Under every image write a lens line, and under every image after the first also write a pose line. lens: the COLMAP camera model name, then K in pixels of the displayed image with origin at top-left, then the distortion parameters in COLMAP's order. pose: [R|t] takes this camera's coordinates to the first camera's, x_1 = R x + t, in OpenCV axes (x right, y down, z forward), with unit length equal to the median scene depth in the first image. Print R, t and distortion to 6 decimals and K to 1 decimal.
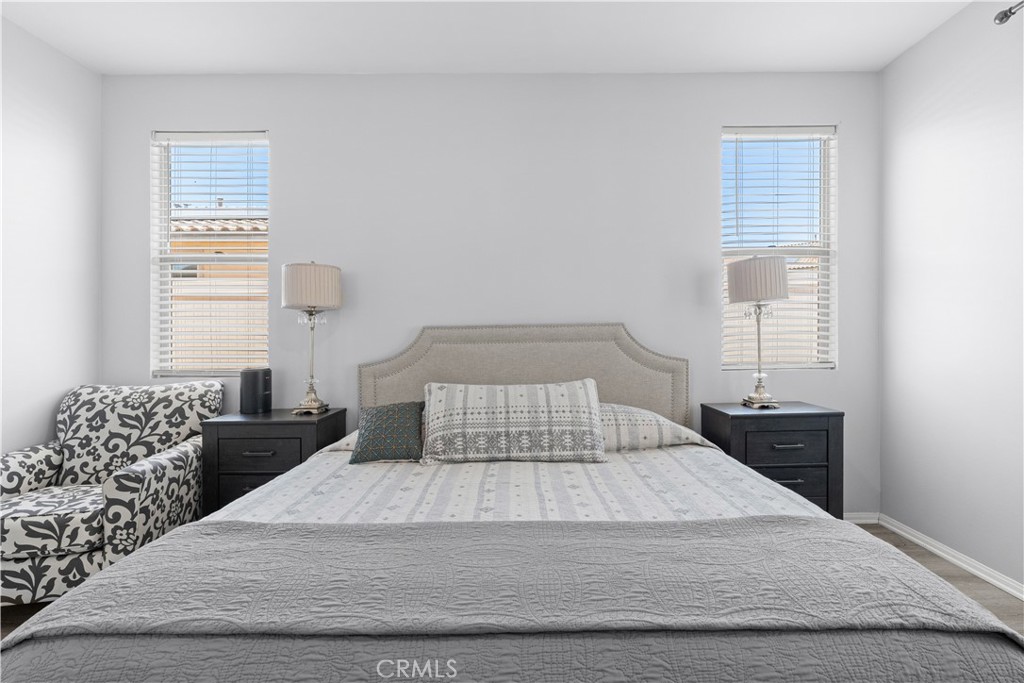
lens RADIAL K [[478.7, 0, 517.0], [0, 478.7, 336.3], [0, 0, 1]] dist [-0.001171, 0.000082]
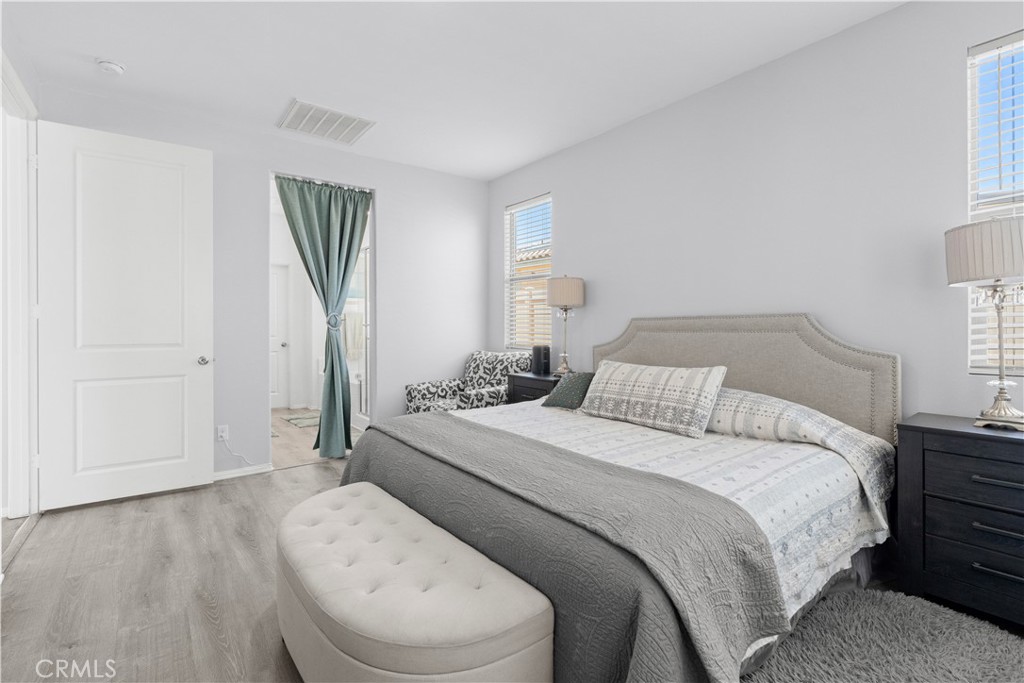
lens RADIAL K [[440.1, 0, 488.3], [0, 440.1, 326.6], [0, 0, 1]] dist [-0.000748, 0.000037]
pose [[0.601702, 0.008799, -0.798672, 0.560007], [-0.005006, 0.999961, 0.007245, -0.005013], [0.798705, -0.000361, 0.601722, -0.016384]]
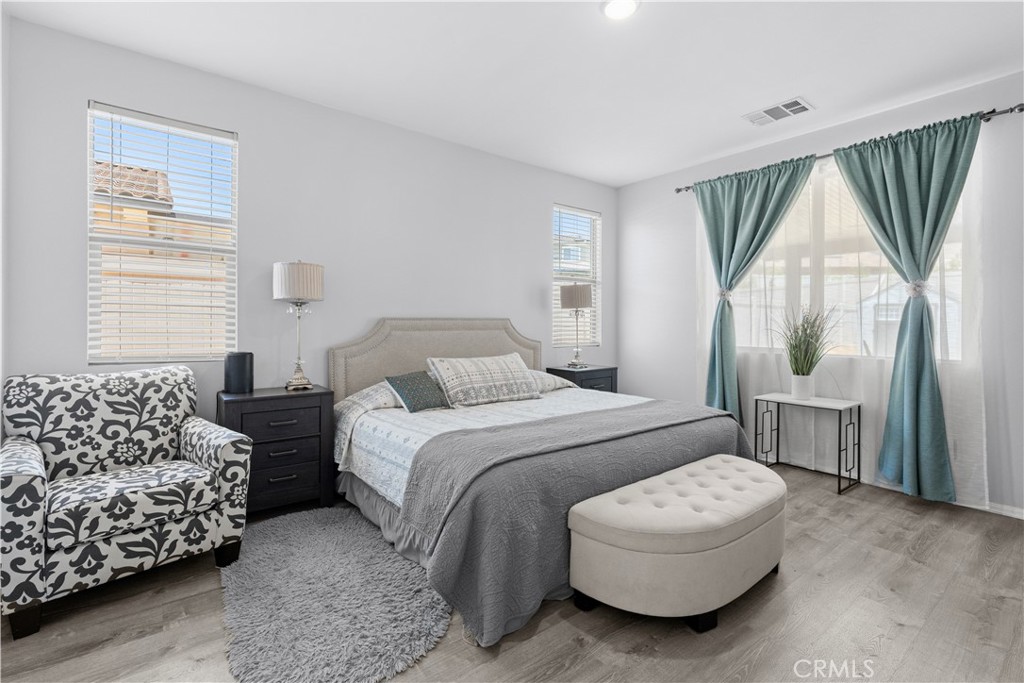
lens RADIAL K [[488.9, 0, 490.2], [0, 488.9, 326.4], [0, 0, 1]] dist [-0.000218, -0.000063]
pose [[0.802165, 0.011740, 0.596987, -0.826266], [-0.013023, 0.999913, -0.002165, 0.002480], [-0.596960, -0.006038, 0.802248, -0.265113]]
